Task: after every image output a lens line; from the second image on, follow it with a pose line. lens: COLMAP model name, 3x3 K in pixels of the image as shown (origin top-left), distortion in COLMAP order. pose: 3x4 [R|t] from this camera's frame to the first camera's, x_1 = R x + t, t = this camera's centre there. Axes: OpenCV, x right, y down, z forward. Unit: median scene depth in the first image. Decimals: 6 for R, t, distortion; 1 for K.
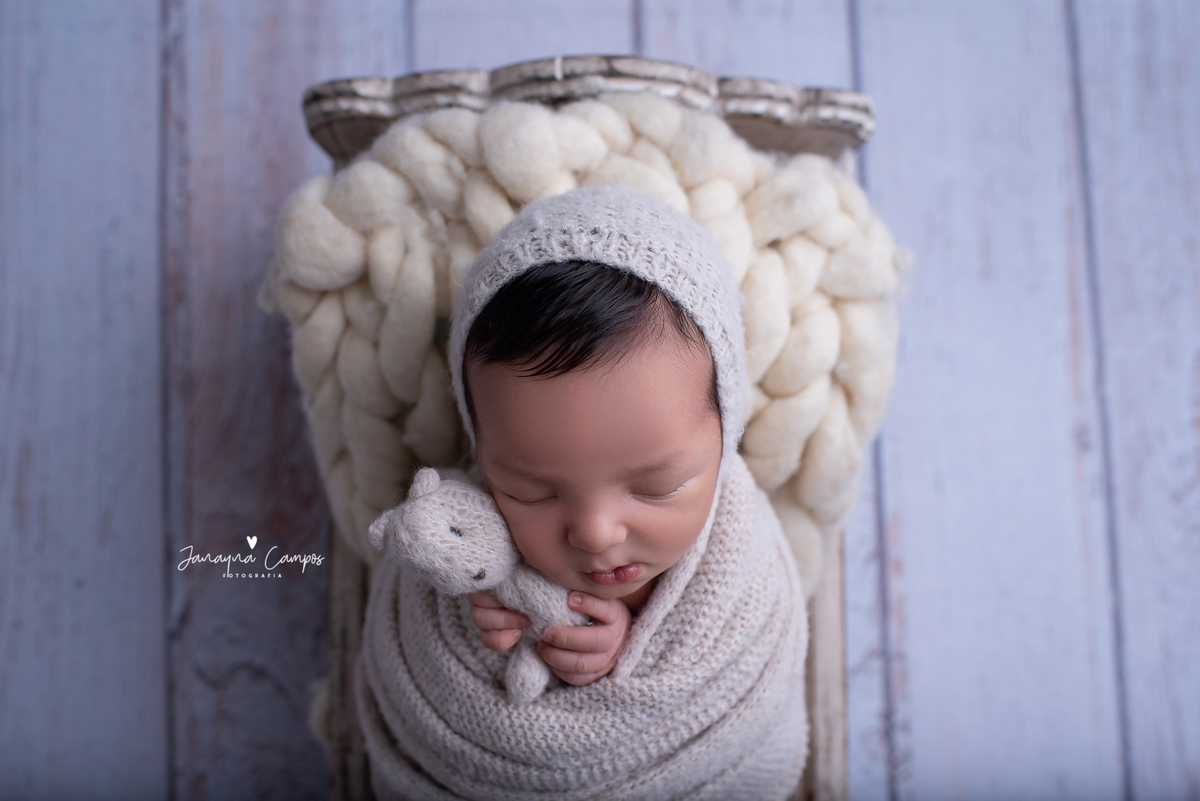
lens RADIAL K [[1197.8, 0, 600.0], [0, 1197.8, 400.5], [0, 0, 1]] dist [-0.102978, 0.124019]
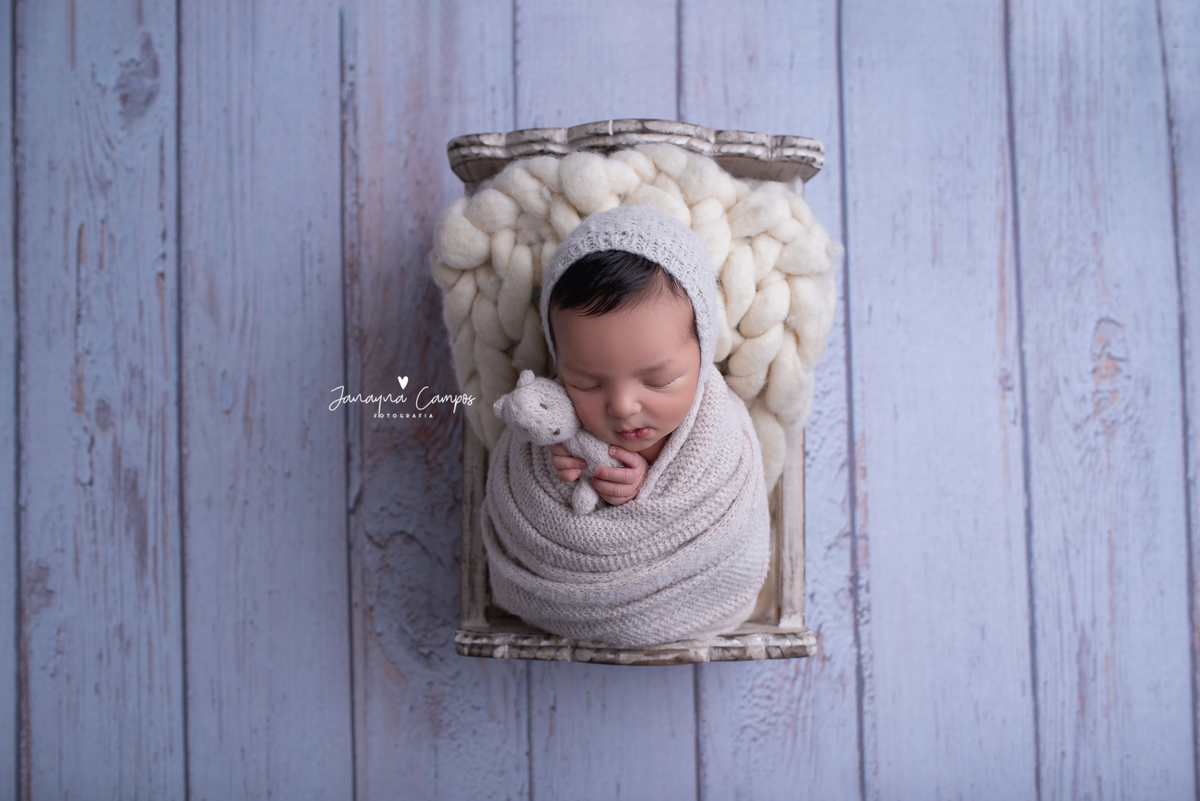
lens RADIAL K [[1172.2, 0, 599.2], [0, 1172.2, 436.8], [0, 0, 1]] dist [-0.054832, 0.015226]
pose [[0.996619, 0.010101, -0.081540, 0.088097], [-0.006958, 0.999225, 0.038744, 0.076503], [0.081868, -0.038045, 0.995917, -0.611797]]
